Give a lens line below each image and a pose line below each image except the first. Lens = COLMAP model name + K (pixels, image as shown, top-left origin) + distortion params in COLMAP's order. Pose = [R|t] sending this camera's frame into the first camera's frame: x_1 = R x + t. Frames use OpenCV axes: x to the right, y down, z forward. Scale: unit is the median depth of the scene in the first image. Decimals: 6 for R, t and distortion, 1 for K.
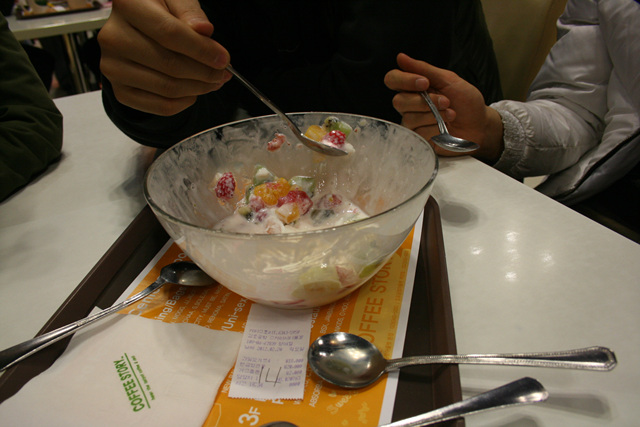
lens RADIAL K [[538.6, 0, 302.1], [0, 538.6, 201.1], [0, 0, 1]] dist [-0.150030, 0.120720]
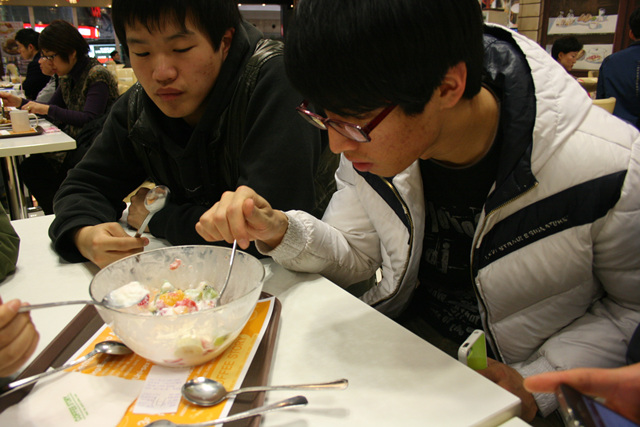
lens RADIAL K [[538.6, 0, 312.7], [0, 538.6, 203.9], [0, 0, 1]] dist [-0.150030, 0.120720]
pose [[0.989832, 0.023329, 0.140315, 0.137432], [0.006829, 0.977526, -0.210703, 0.050374], [-0.142078, 0.209519, 0.967427, -0.640429]]
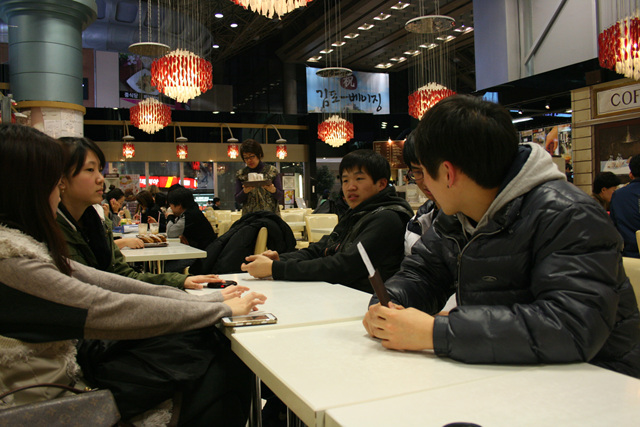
lens RADIAL K [[538.6, 0, 317.9], [0, 538.6, 216.7], [0, 0, 1]] dist [-0.150030, 0.120720]
pose [[0.998830, 0.046039, -0.014809, 0.234431], [-0.047835, 0.895394, -0.442699, 1.339320], [-0.007121, 0.442889, 0.896548, -2.755599]]
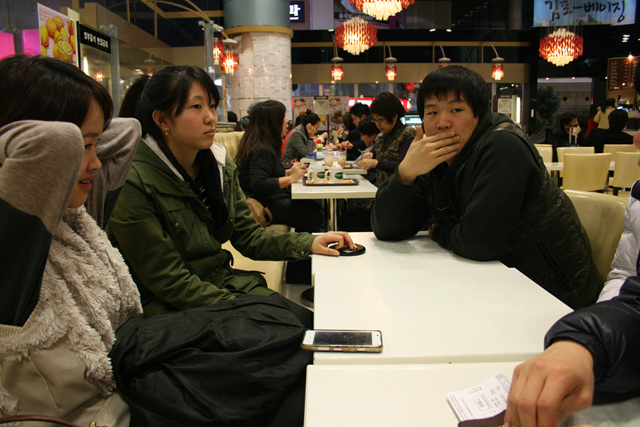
lens RADIAL K [[538.6, 0, 314.4], [0, 538.6, 211.8], [0, 0, 1]] dist [-0.150030, 0.120720]
pose [[0.912187, 0.117312, -0.392622, 0.480697], [-0.232268, 0.937382, -0.259551, 0.596549], [0.337588, 0.327952, 0.882316, -1.718816]]
